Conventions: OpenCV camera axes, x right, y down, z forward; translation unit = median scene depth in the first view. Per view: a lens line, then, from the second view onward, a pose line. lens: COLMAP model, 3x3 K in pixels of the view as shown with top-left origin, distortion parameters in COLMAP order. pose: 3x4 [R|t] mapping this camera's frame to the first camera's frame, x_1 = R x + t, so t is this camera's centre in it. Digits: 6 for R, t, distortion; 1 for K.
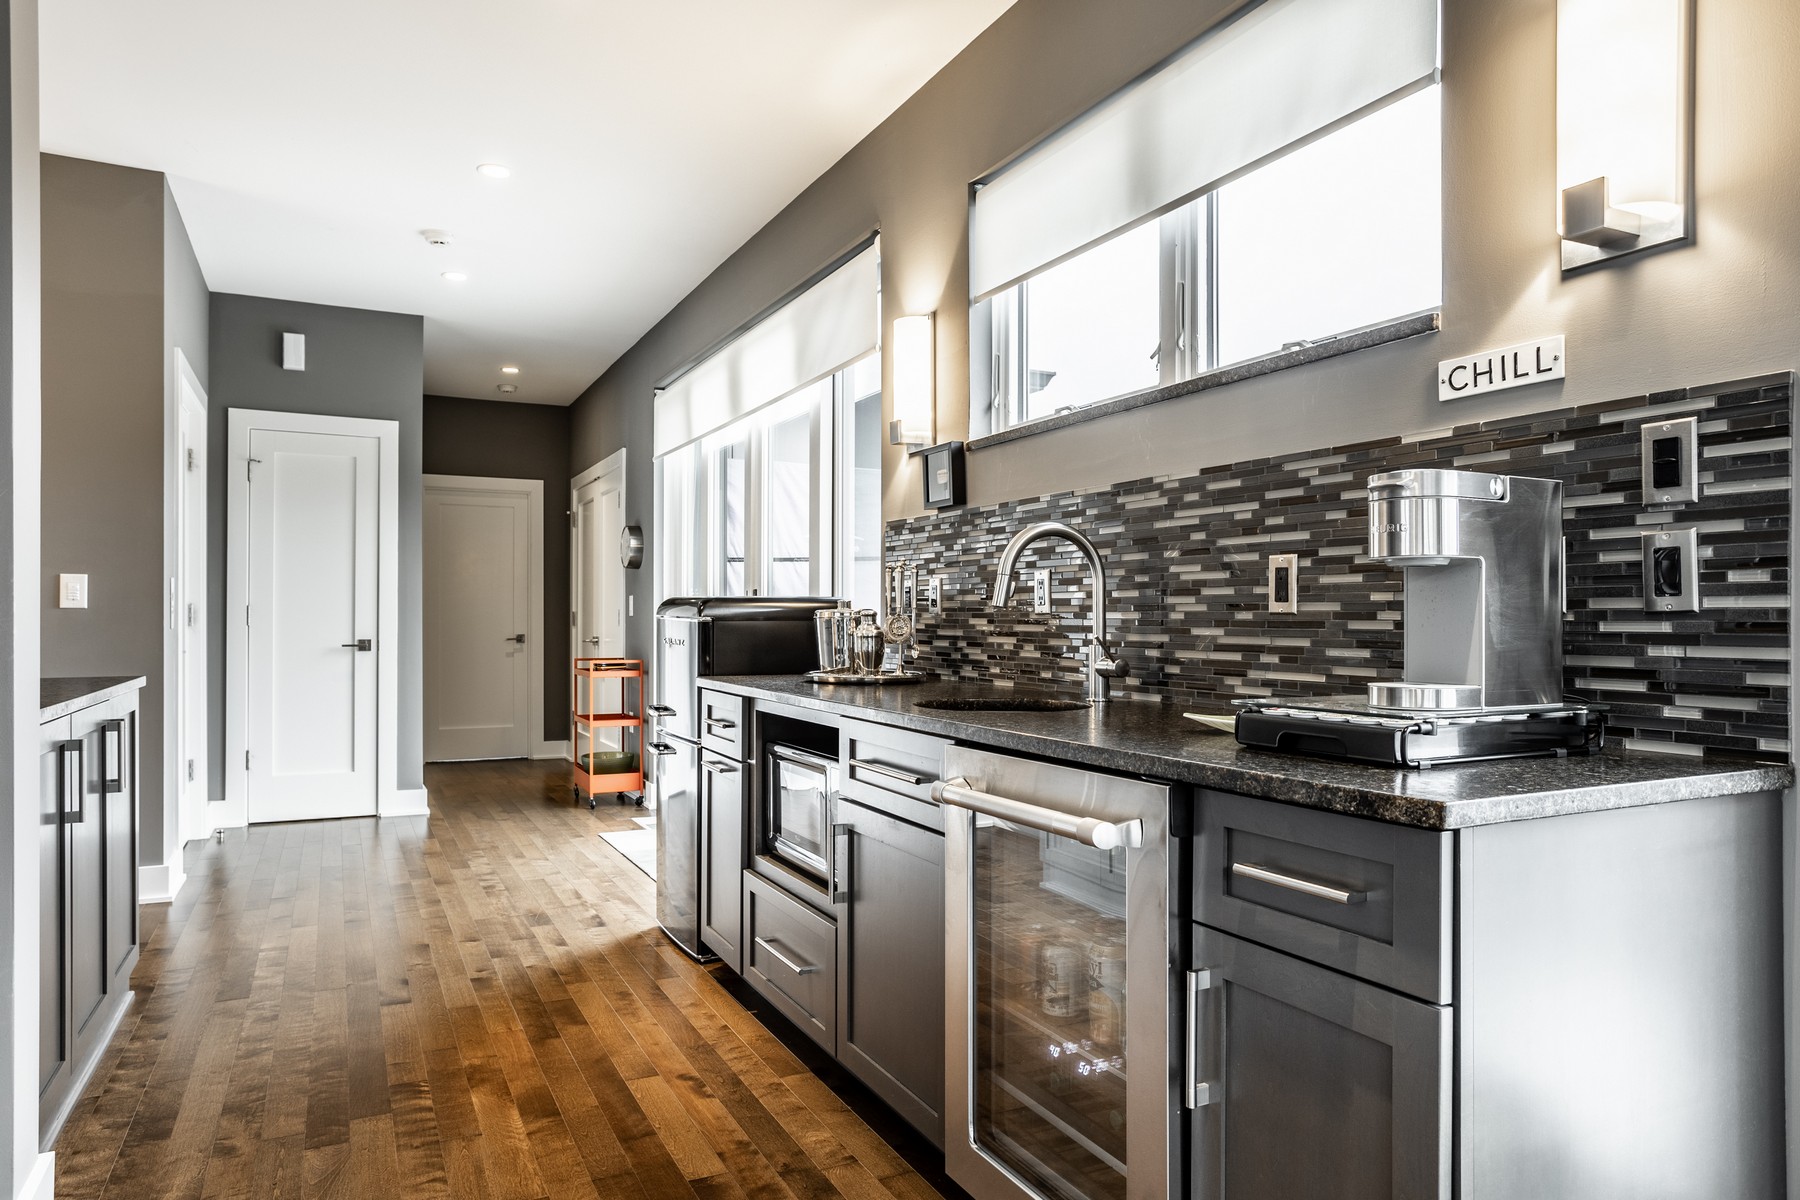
lens RADIAL K [[1145.2, 0, 898.1], [0, 1145.2, 615.7], [0, 0, 1]] dist [-0.017878, 0.003811]
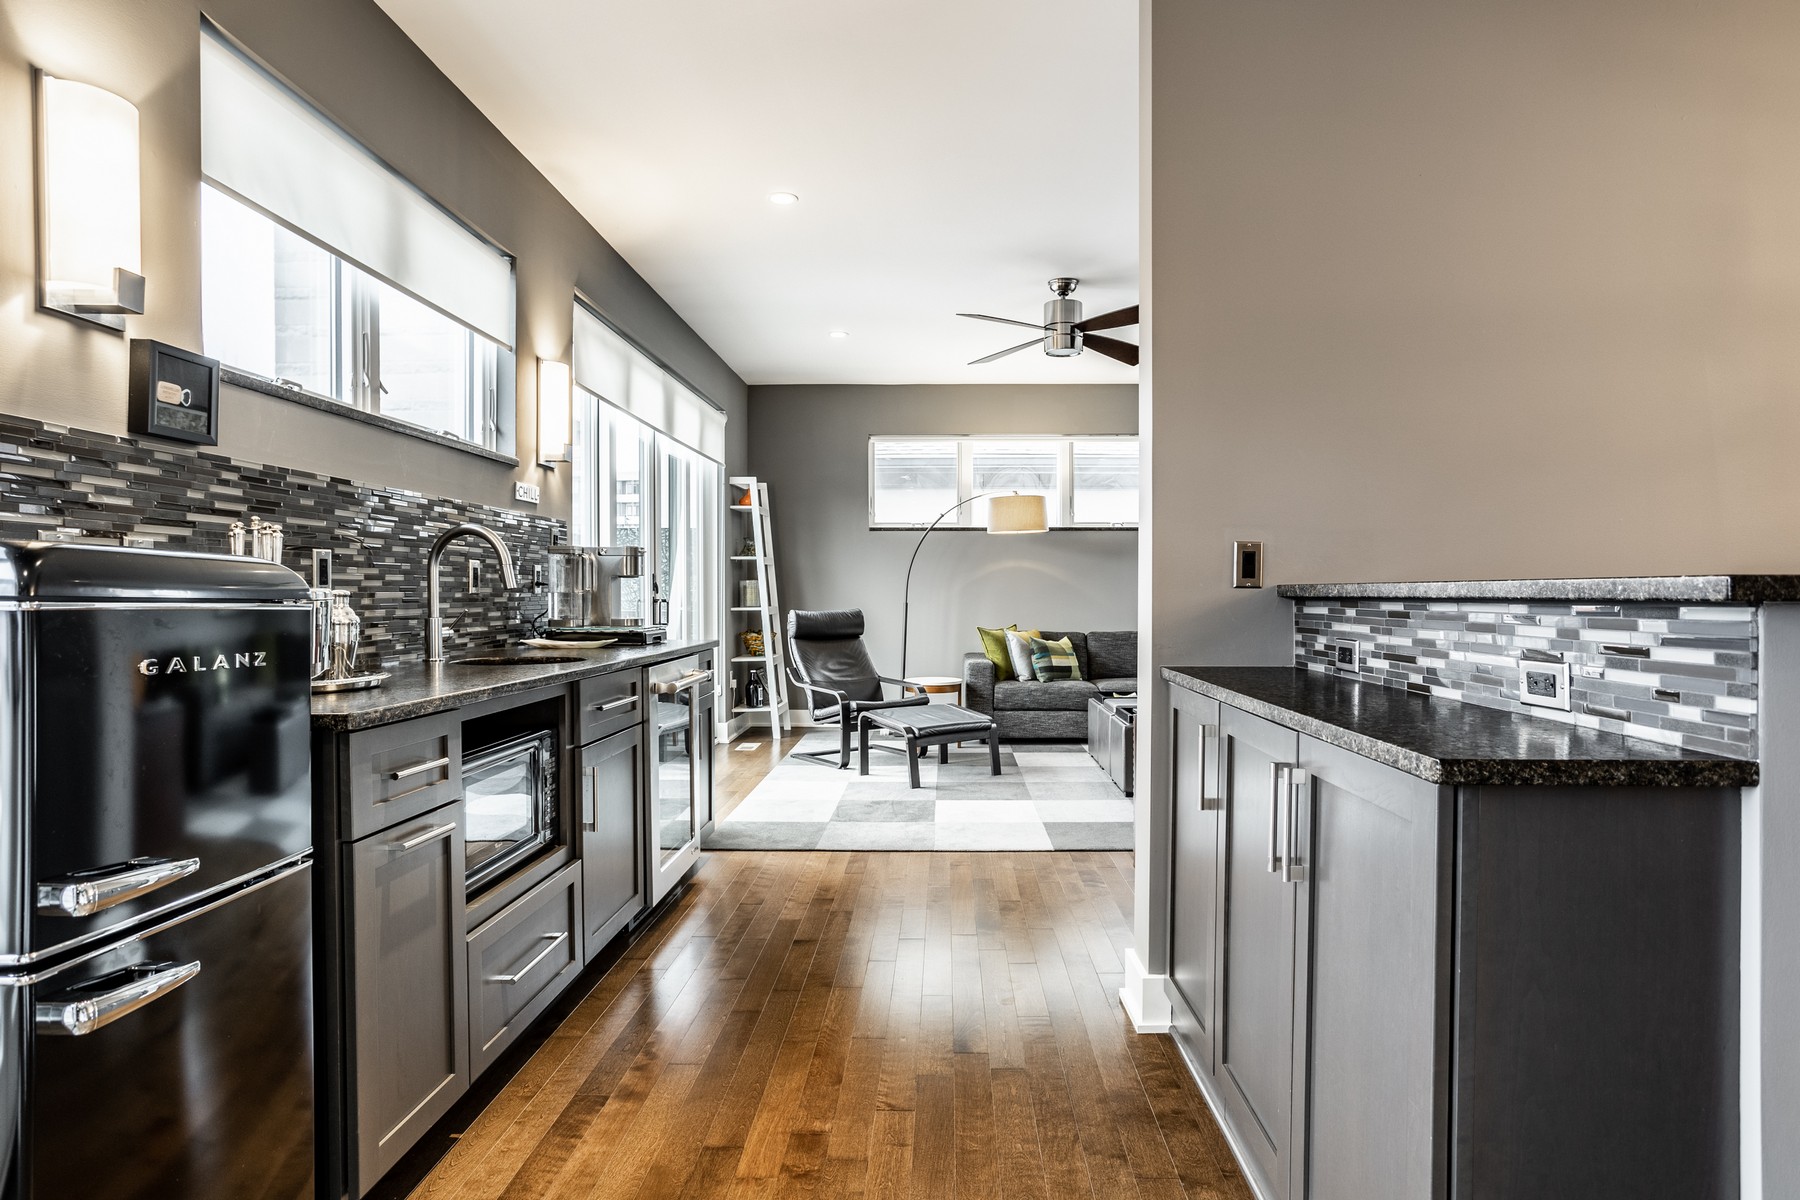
lens RADIAL K [[1003.9, 0, 903.6], [0, 1003.9, 609.5], [0, 0, 1]] dist [-0.024204, 0.008861]
pose [[-0.877739, -0.010454, 0.479026, -0.914951], [-0.002697, 0.999854, 0.016880, -0.004918], [-0.479132, 0.013524, -0.877638, 1.900147]]
